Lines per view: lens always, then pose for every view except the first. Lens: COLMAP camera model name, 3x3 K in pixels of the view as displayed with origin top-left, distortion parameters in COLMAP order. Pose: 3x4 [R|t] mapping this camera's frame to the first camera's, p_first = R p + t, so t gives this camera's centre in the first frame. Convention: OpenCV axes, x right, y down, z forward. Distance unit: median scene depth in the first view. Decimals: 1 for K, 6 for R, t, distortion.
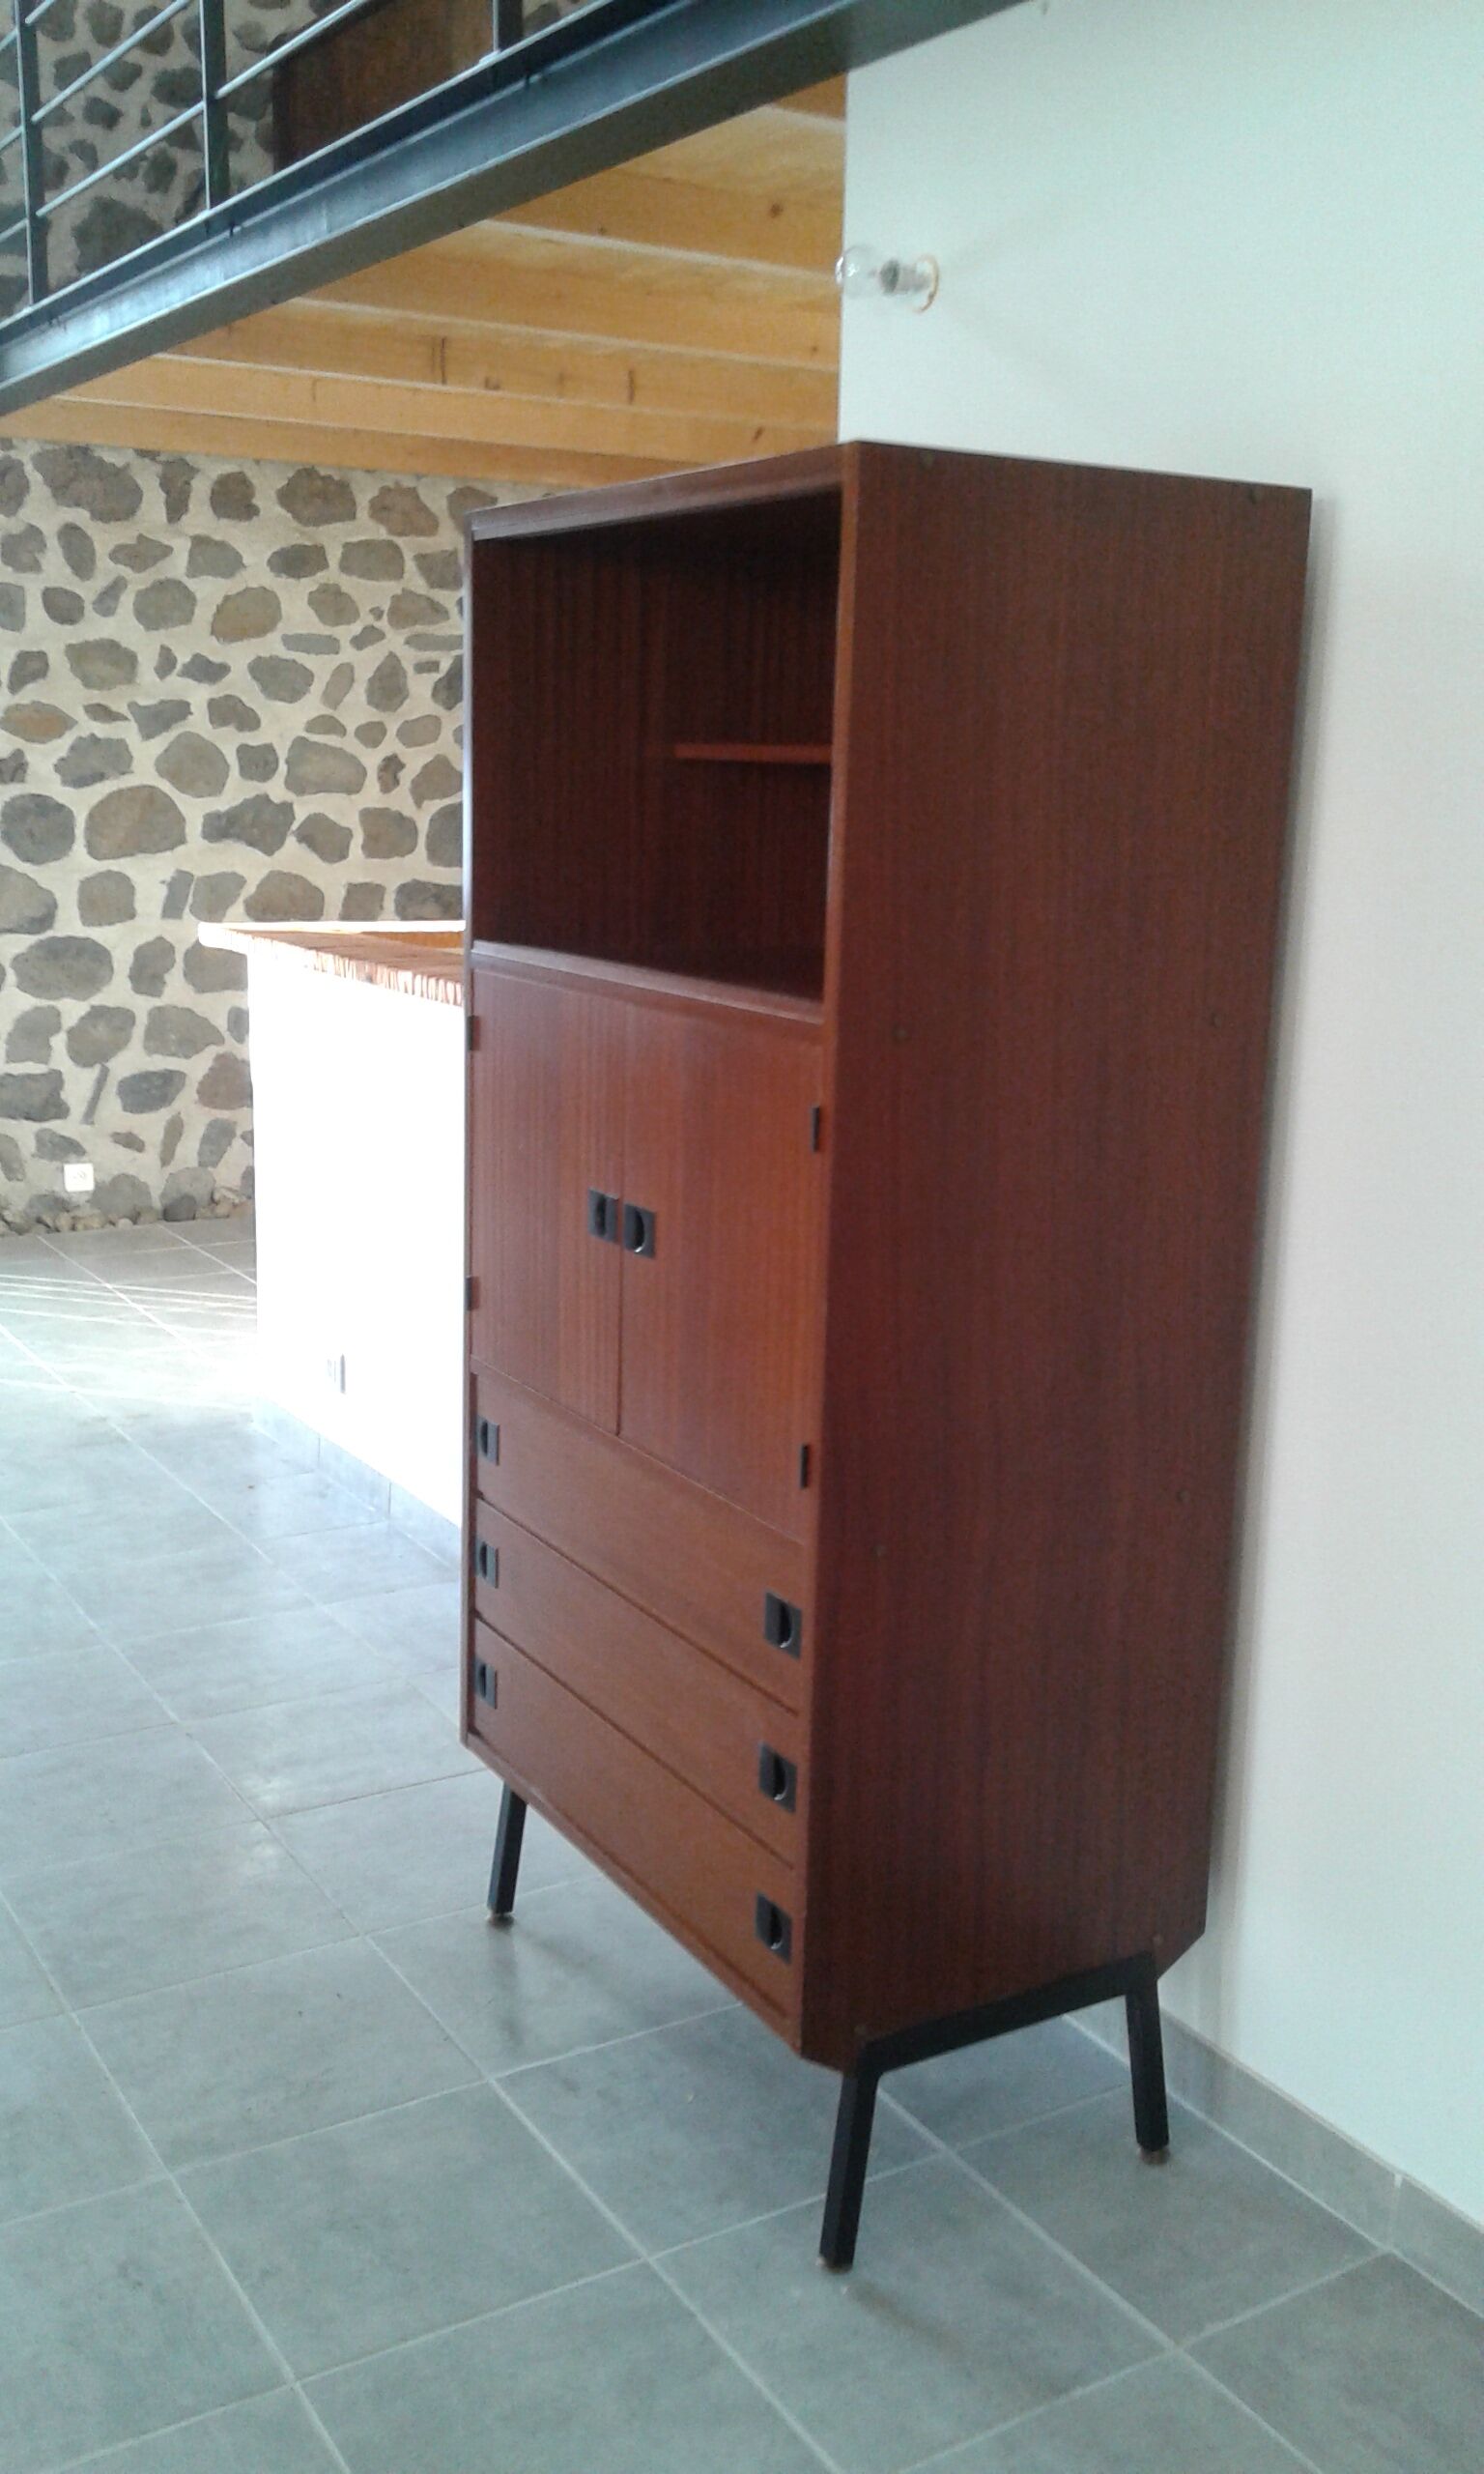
lens RADIAL K [[2293.4, 0, 770.5], [0, 2293.4, 1214.2], [0, 0, 1]] dist [0.117385, -0.292899]
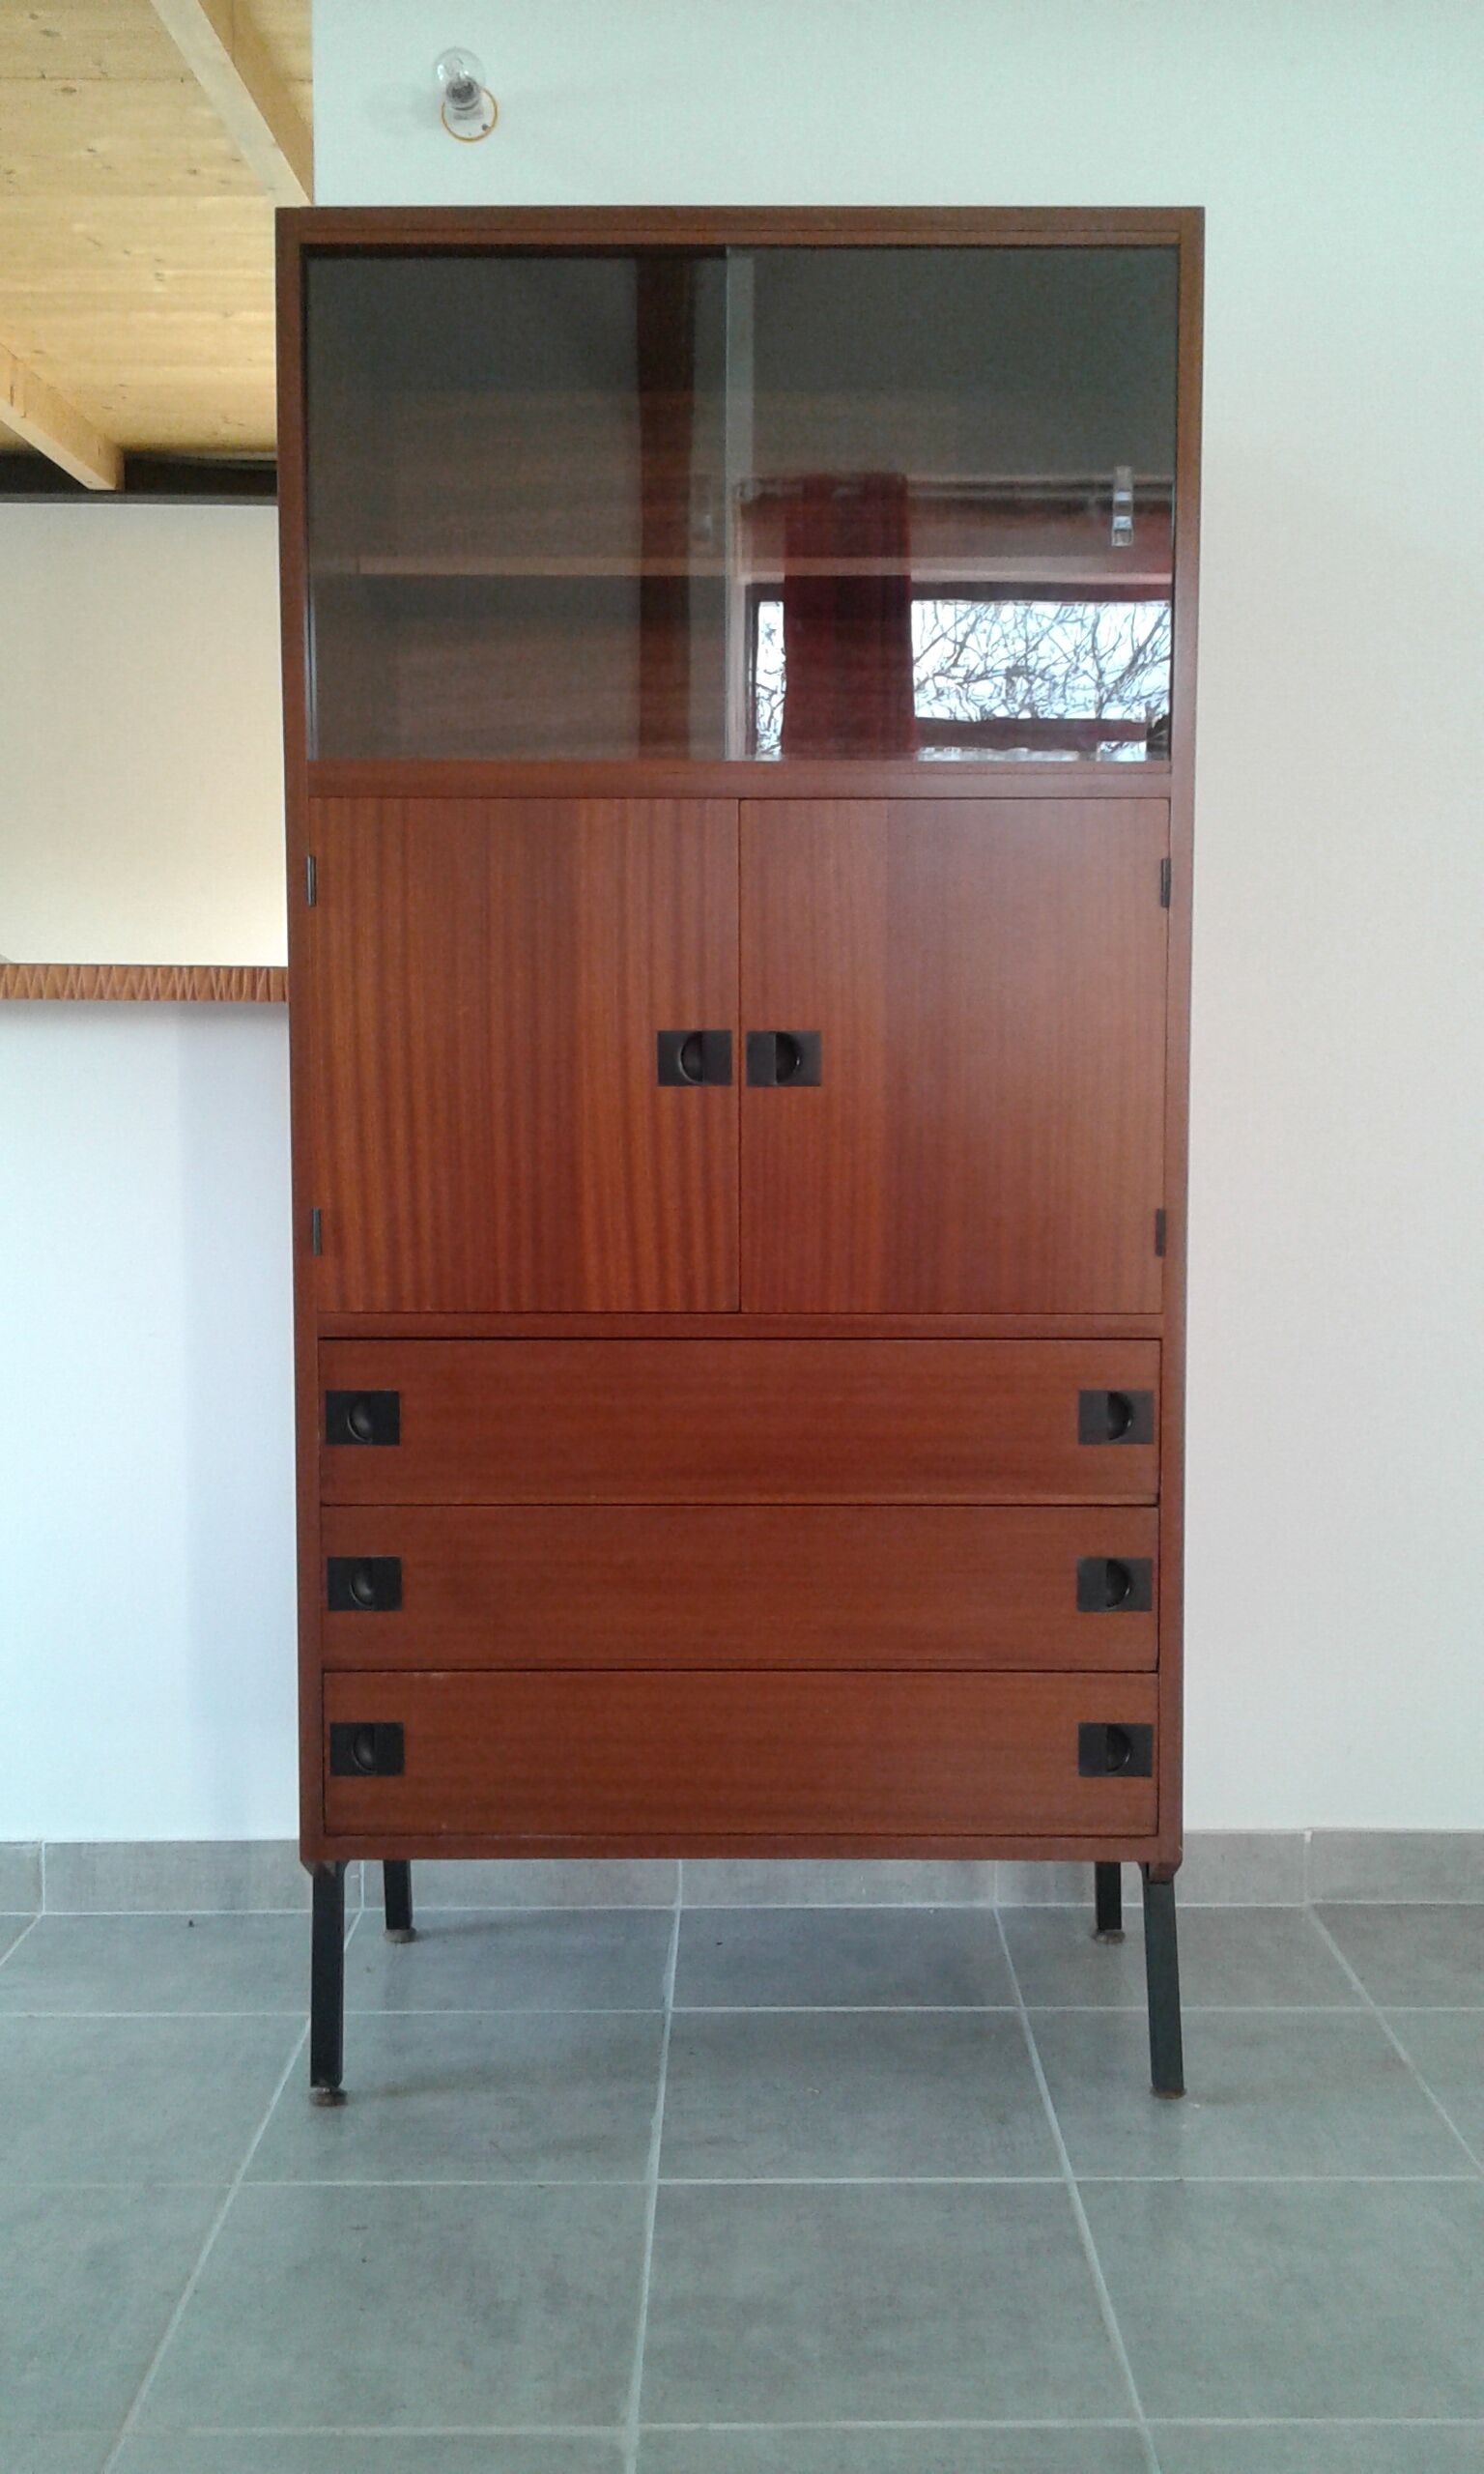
lens RADIAL K [[2293.4, 0, 770.5], [0, 2293.4, 1214.2], [0, 0, 1]] dist [0.117385, -0.292899]
pose [[0.523589, -0.089802, 0.847225, -0.597613], [0.179966, 0.983648, -0.006957, 0.052262], [-0.832747, 0.156115, 0.531188, 0.407267]]
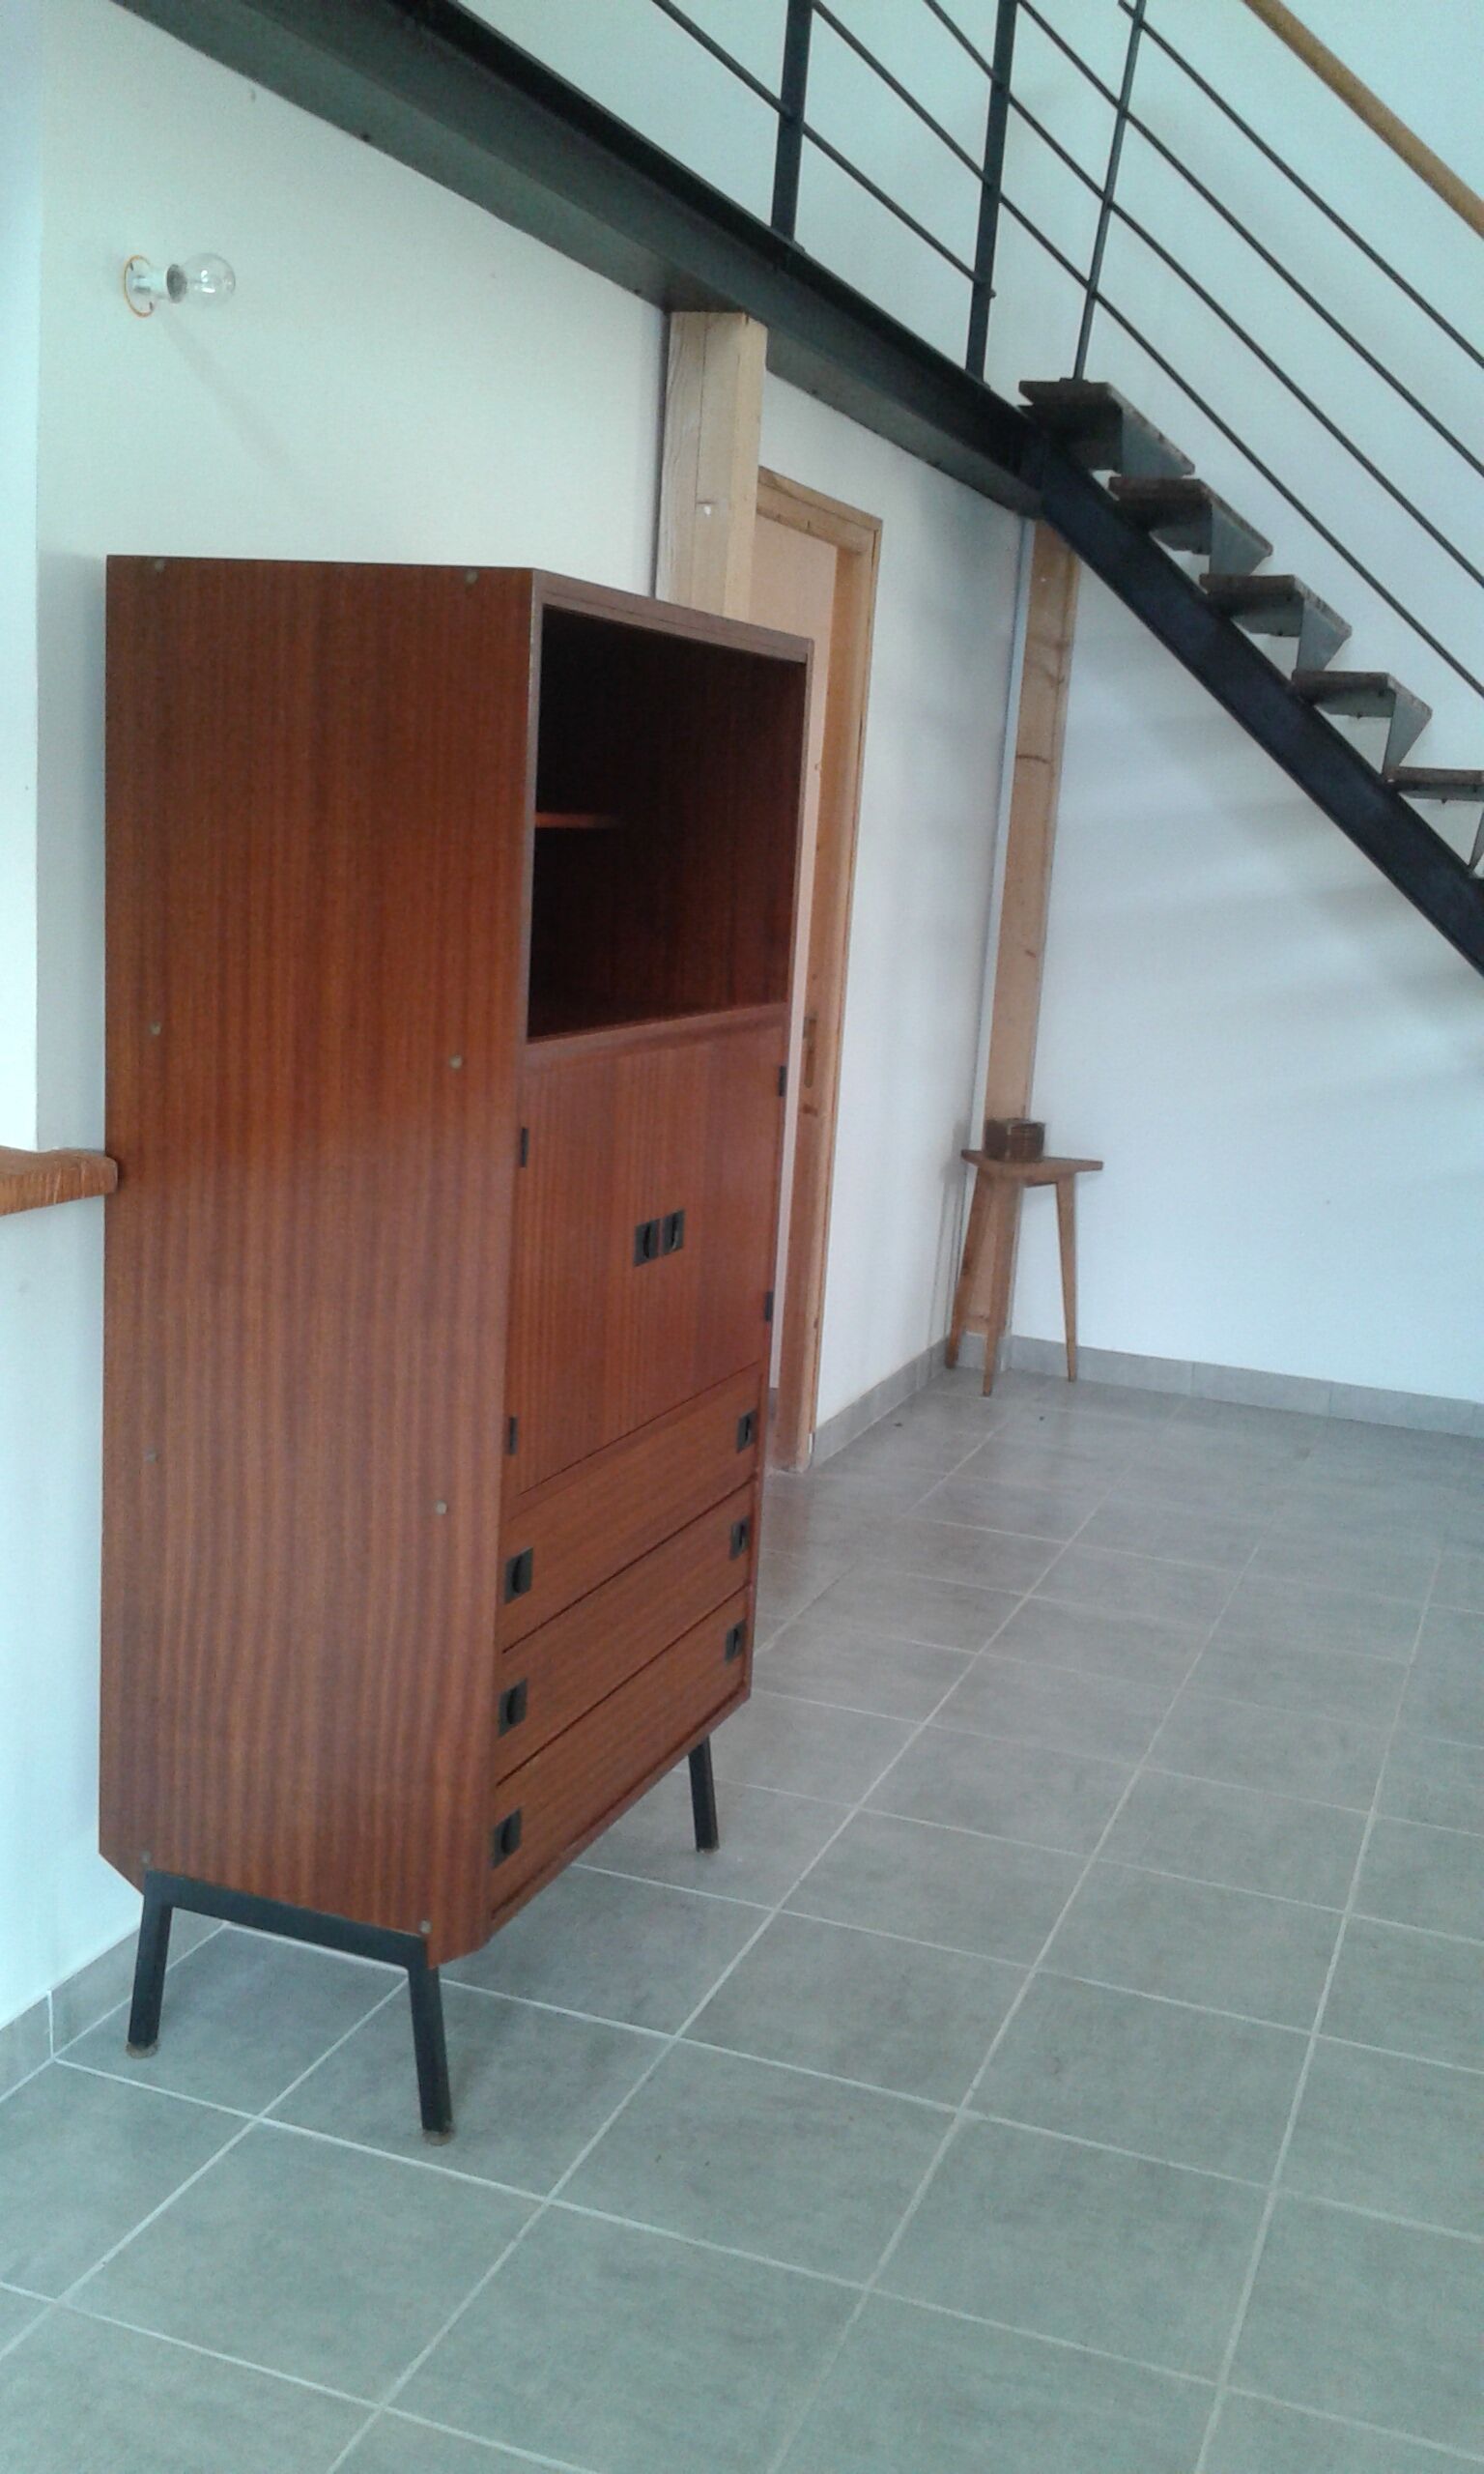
lens RADIAL K [[2293.4, 0, 770.5], [0, 2293.4, 1214.2], [0, 0, 1]] dist [0.117385, -0.292899]
pose [[-0.612509, -0.204559, 0.763537, -0.739942], [0.074652, 0.946648, 0.313502, -0.275997], [-0.786931, 0.249023, -0.564560, 1.210808]]
